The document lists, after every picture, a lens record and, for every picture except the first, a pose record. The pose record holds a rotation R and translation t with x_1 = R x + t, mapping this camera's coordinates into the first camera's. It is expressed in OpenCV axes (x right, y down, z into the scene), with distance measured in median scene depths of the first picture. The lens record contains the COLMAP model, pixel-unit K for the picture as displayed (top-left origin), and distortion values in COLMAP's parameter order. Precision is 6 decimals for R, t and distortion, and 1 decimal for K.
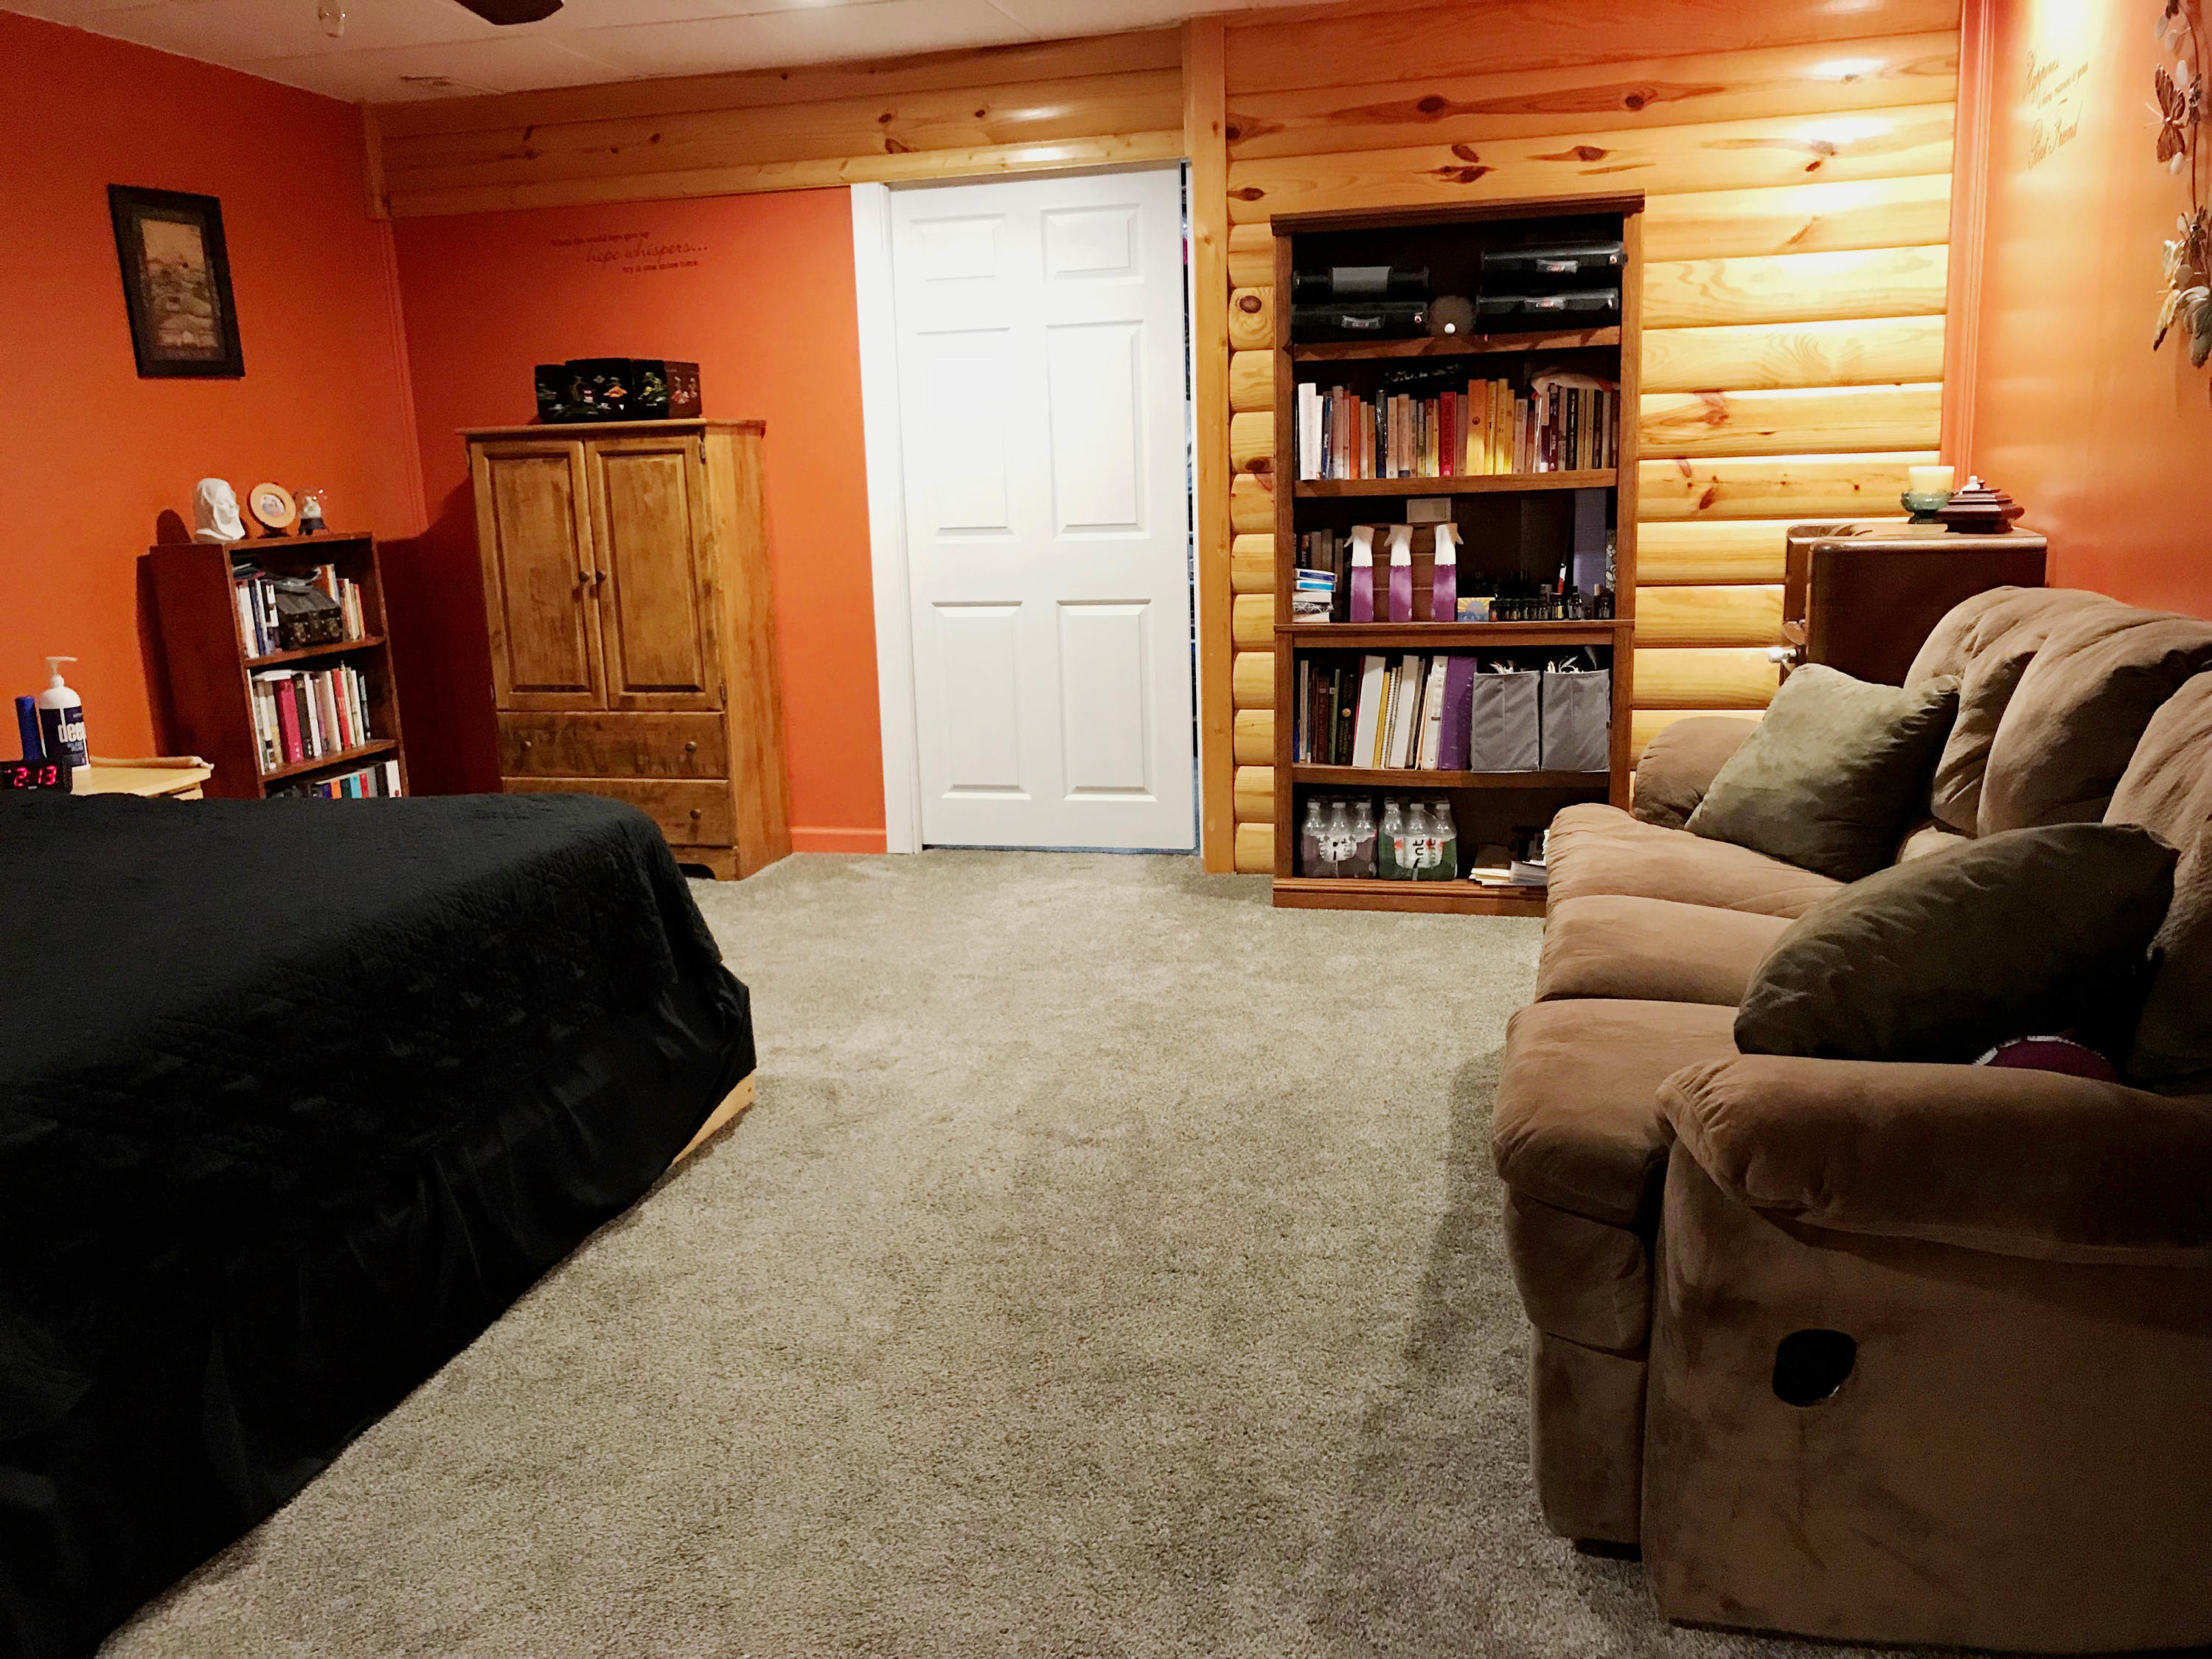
lens RADIAL K [[1756.8, 0, 1081.7], [0, 1756.8, 837.9], [0, 0, 1]] dist [0.043037, -0.101944]
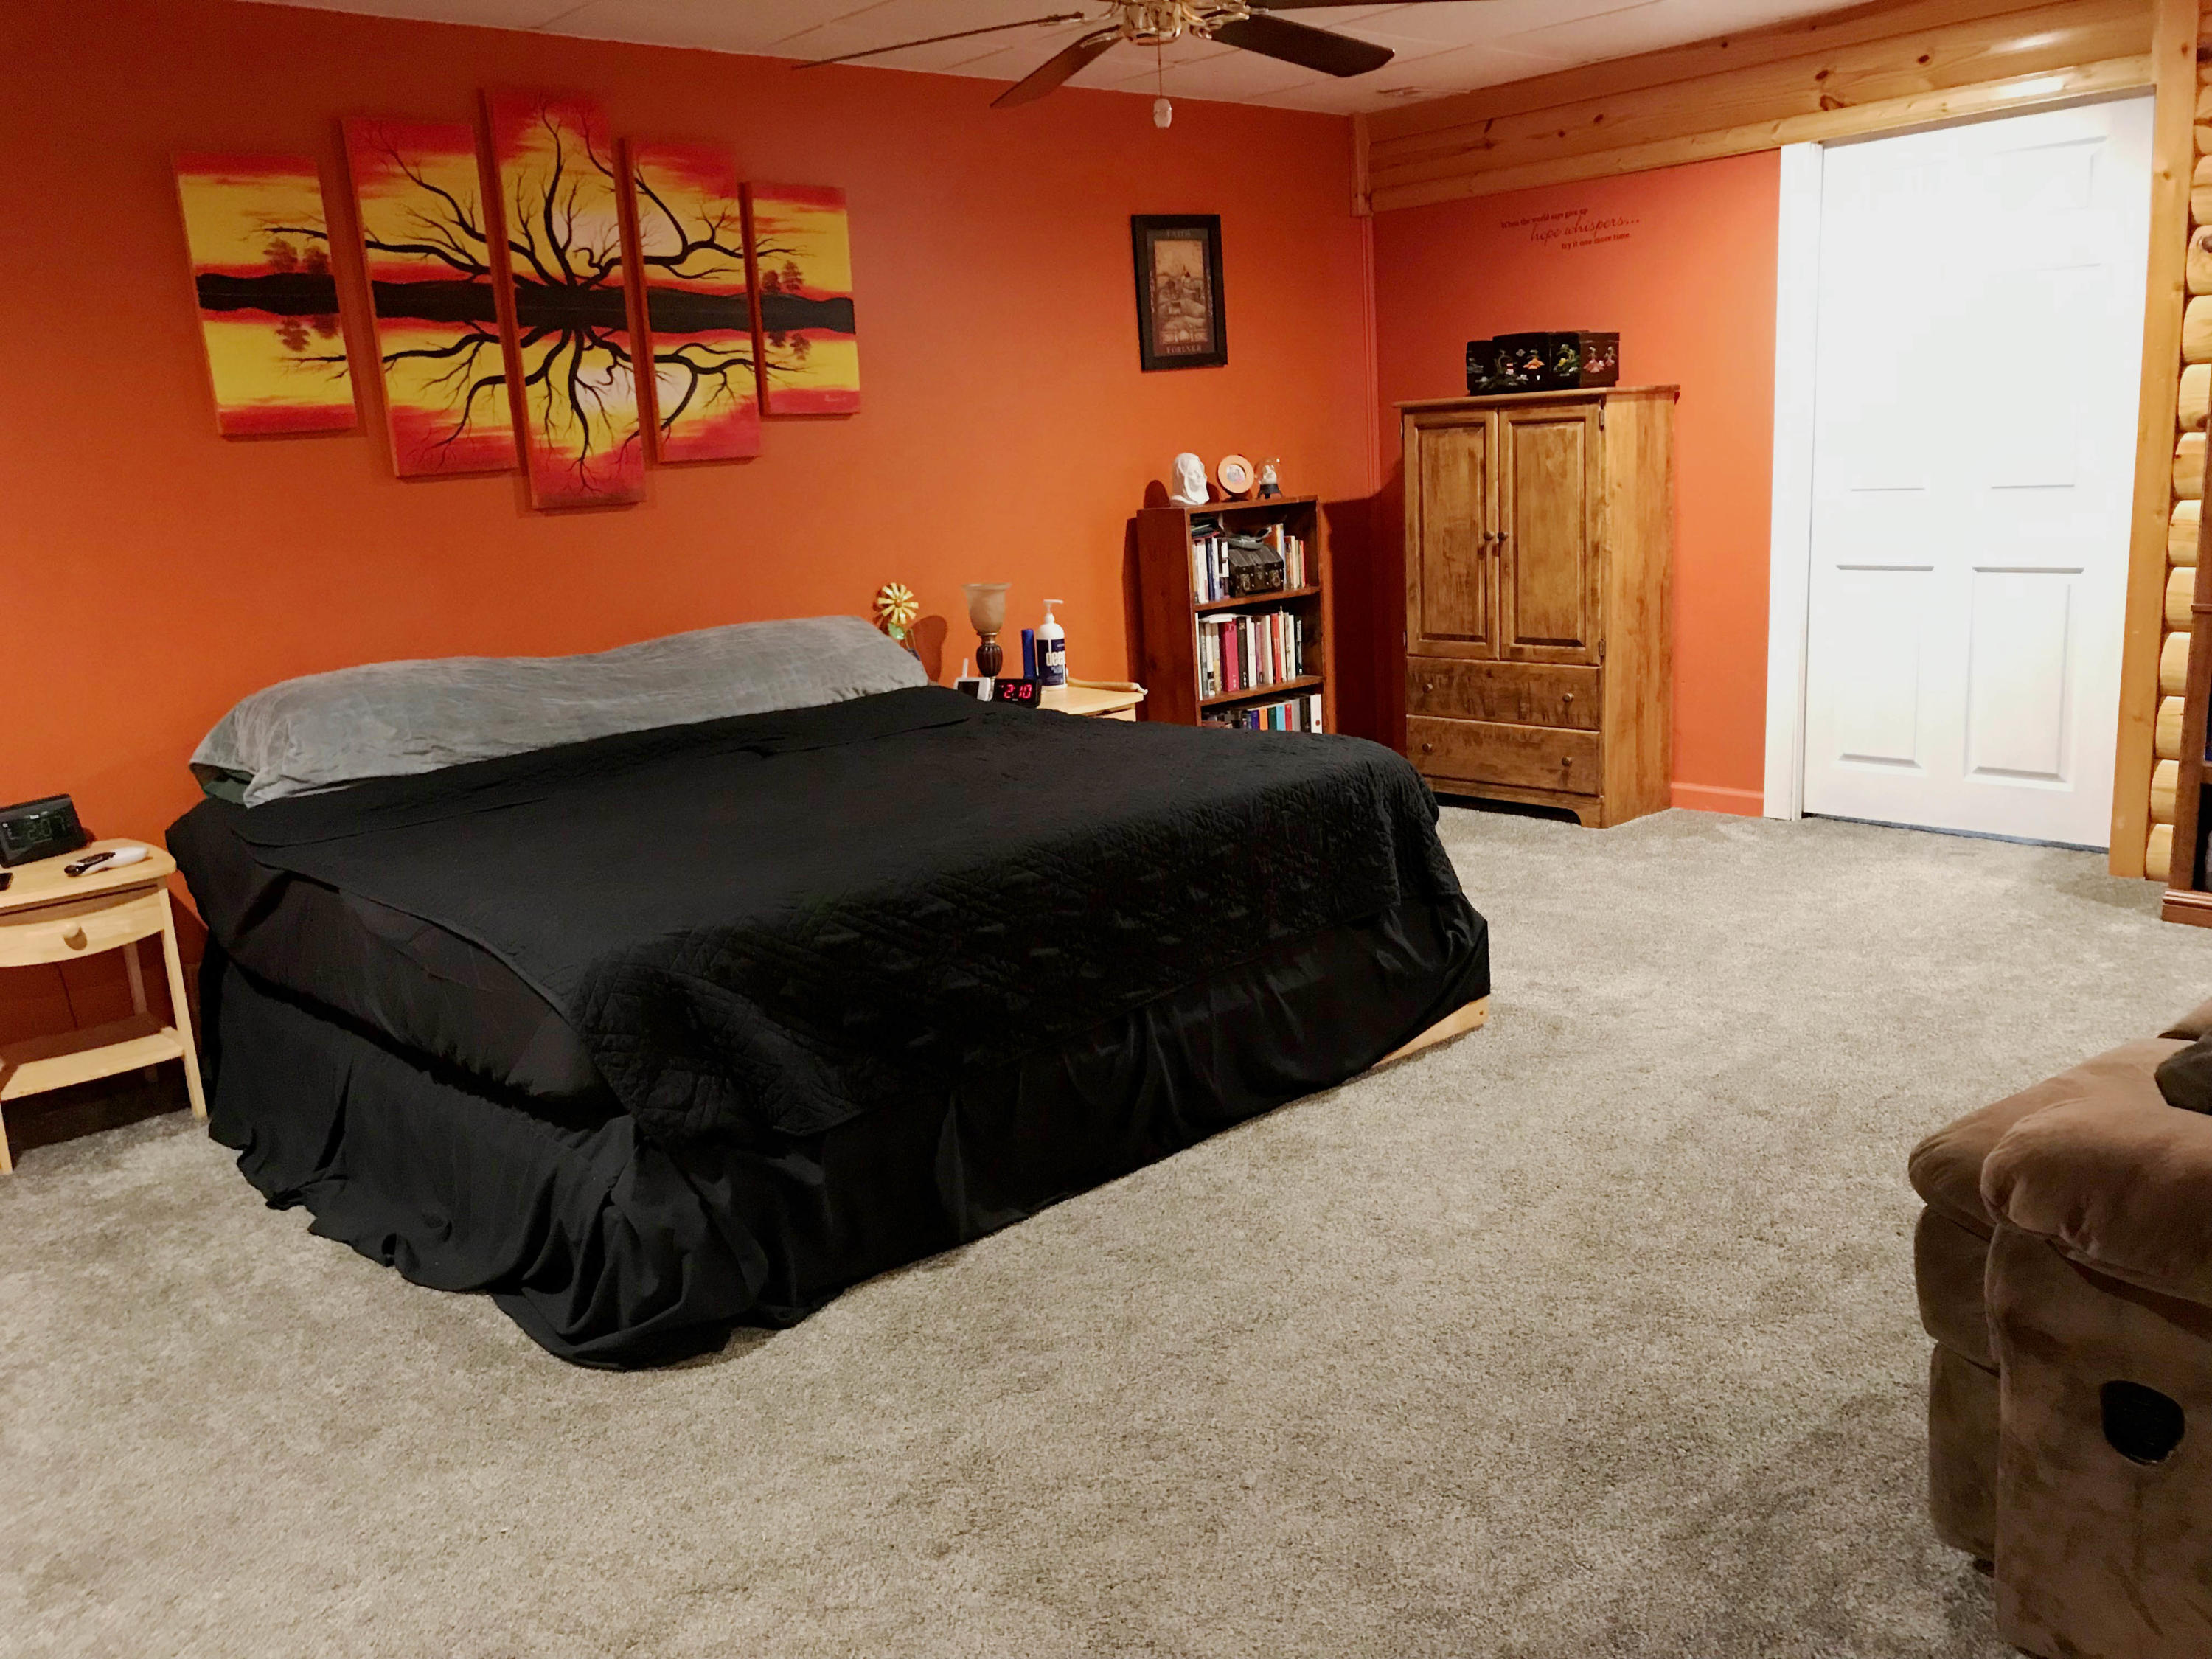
lens RADIAL K [[1765.4, 0, 1094.8], [0, 1765.4, 823.0], [0, 0, 1]] dist [-0.004187, -0.007783]
pose [[0.826784, 0.103795, -0.552861, 0.146385], [-0.088276, 0.994592, 0.054714, -0.010759], [0.555550, 0.003568, 0.831475, -0.043666]]
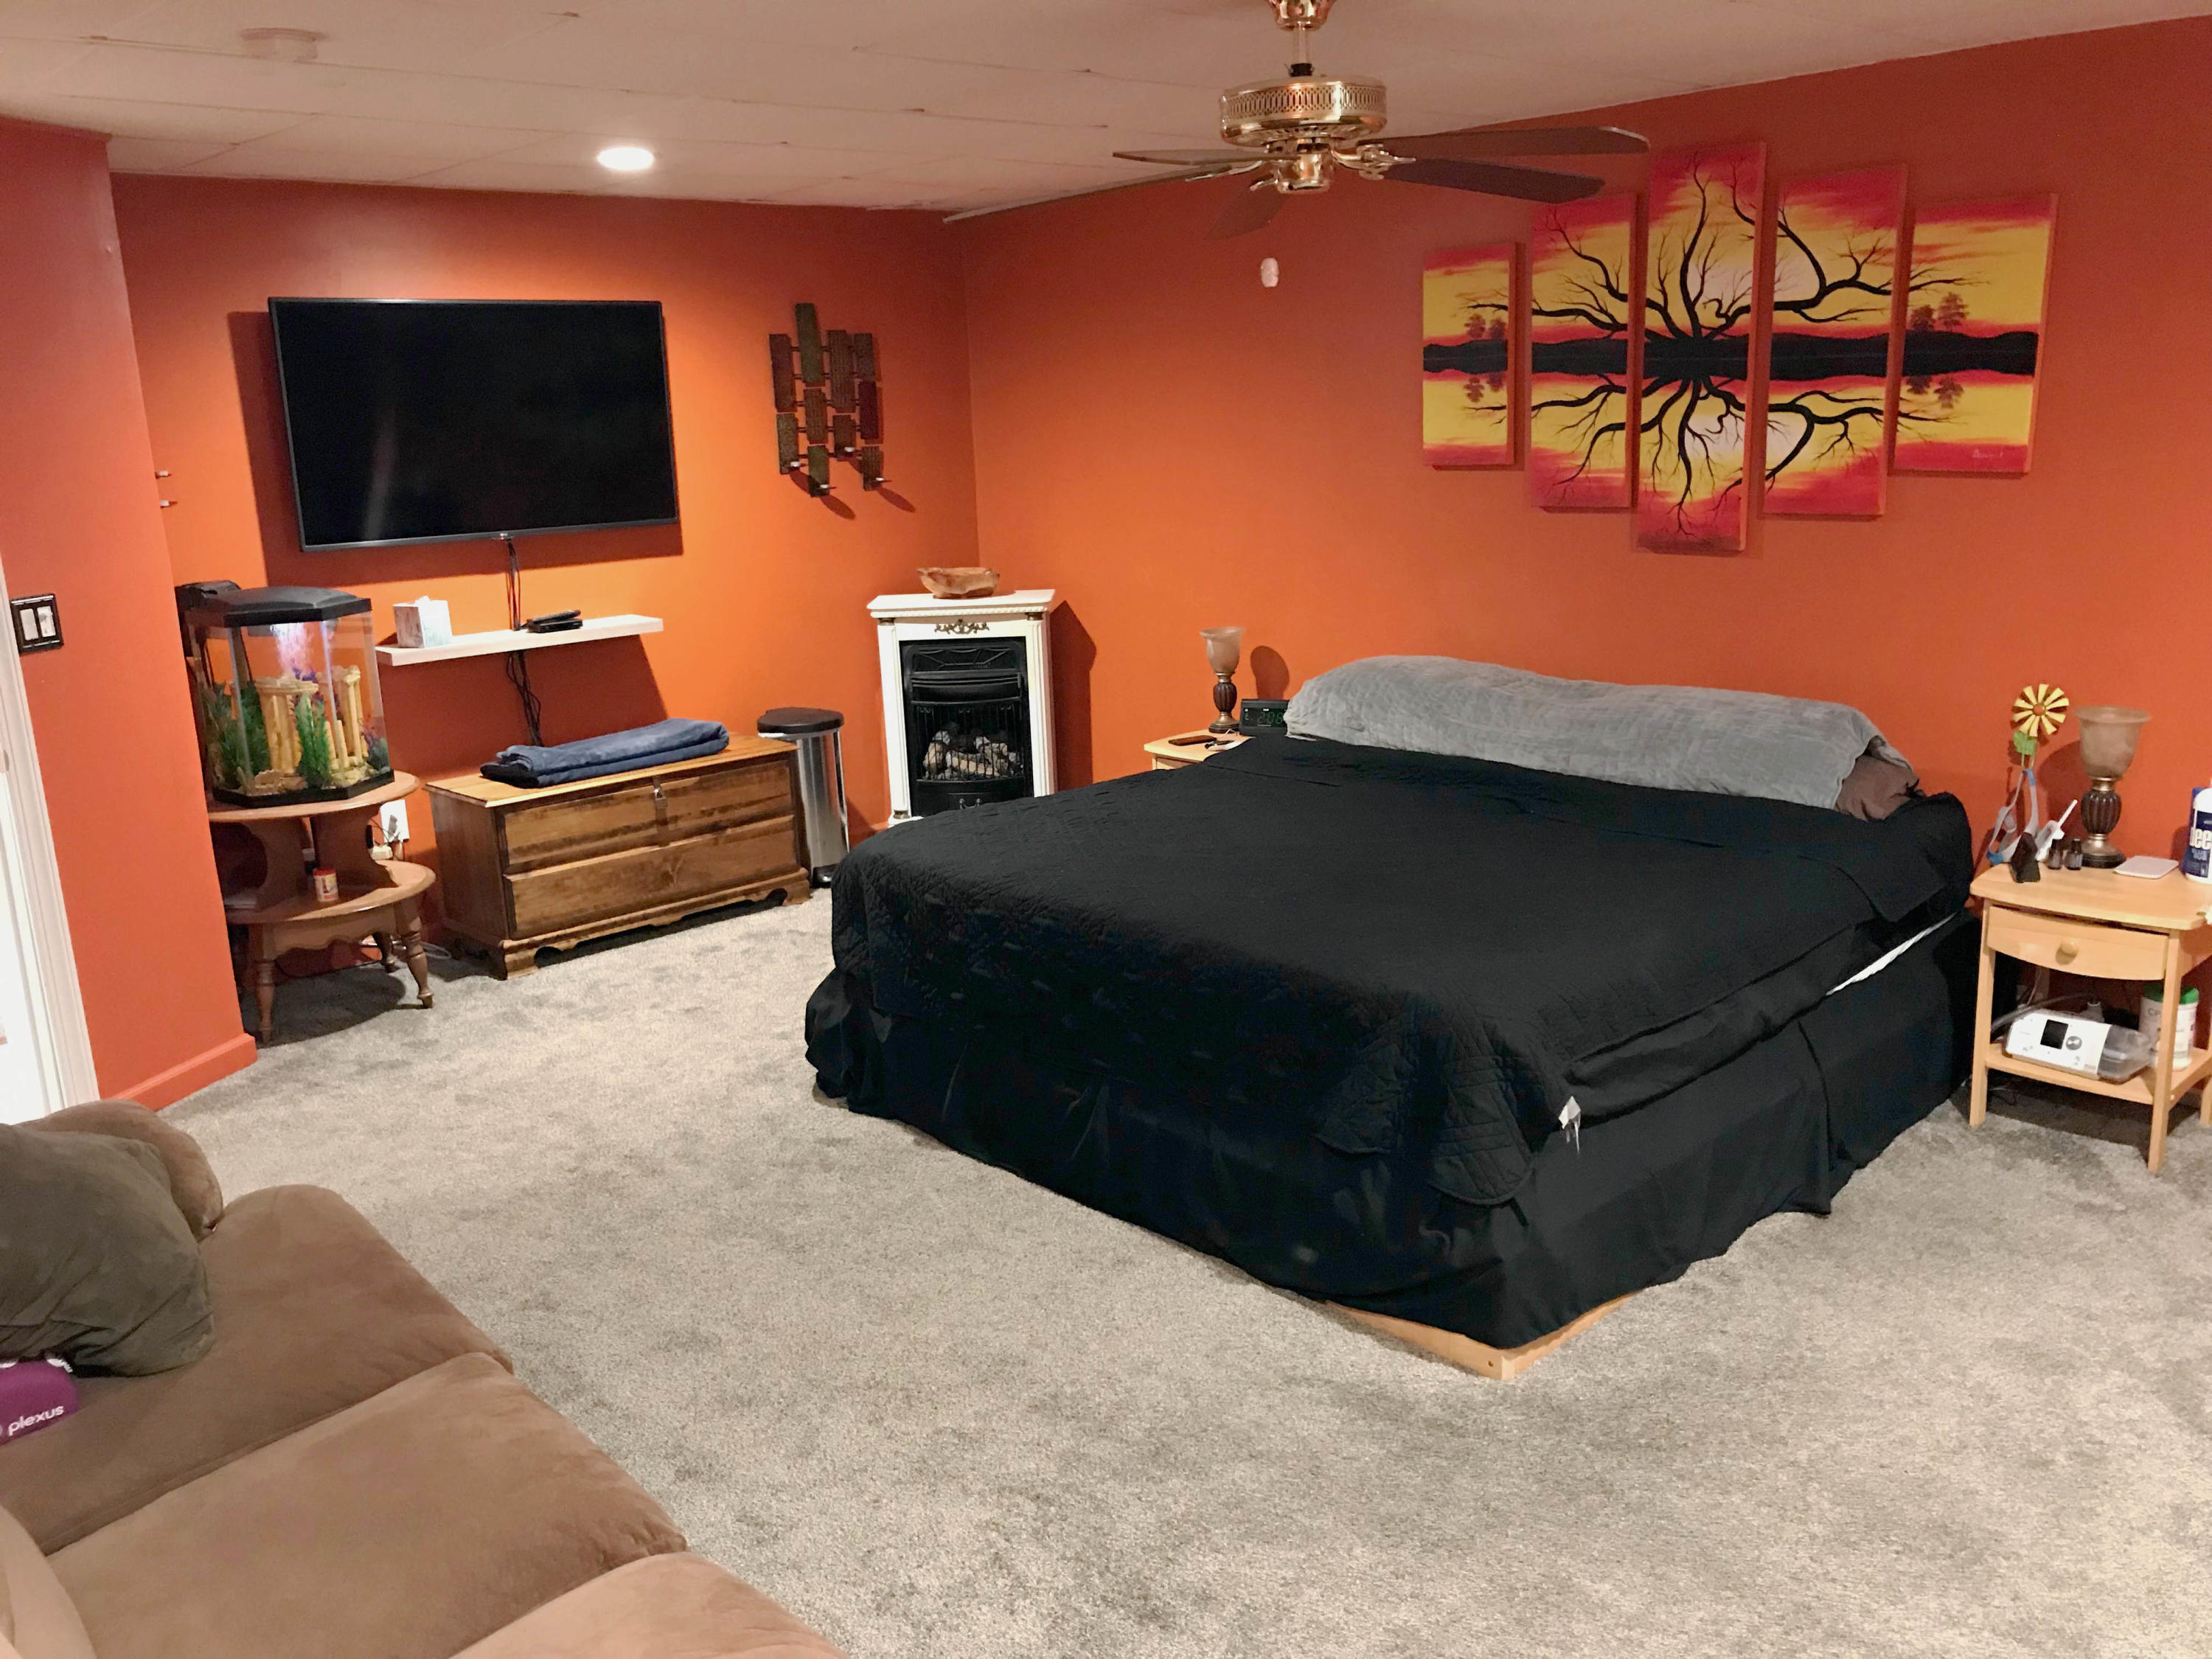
lens RADIAL K [[1765.4, 0, 1094.8], [0, 1765.4, 823.0], [0, 0, 1]] dist [-0.004187, -0.007783]
pose [[-0.526160, 0.245721, -0.814111, 0.381968], [-0.131530, 0.922307, 0.363386, -0.270263], [0.840152, 0.298279, -0.452961, 0.785573]]
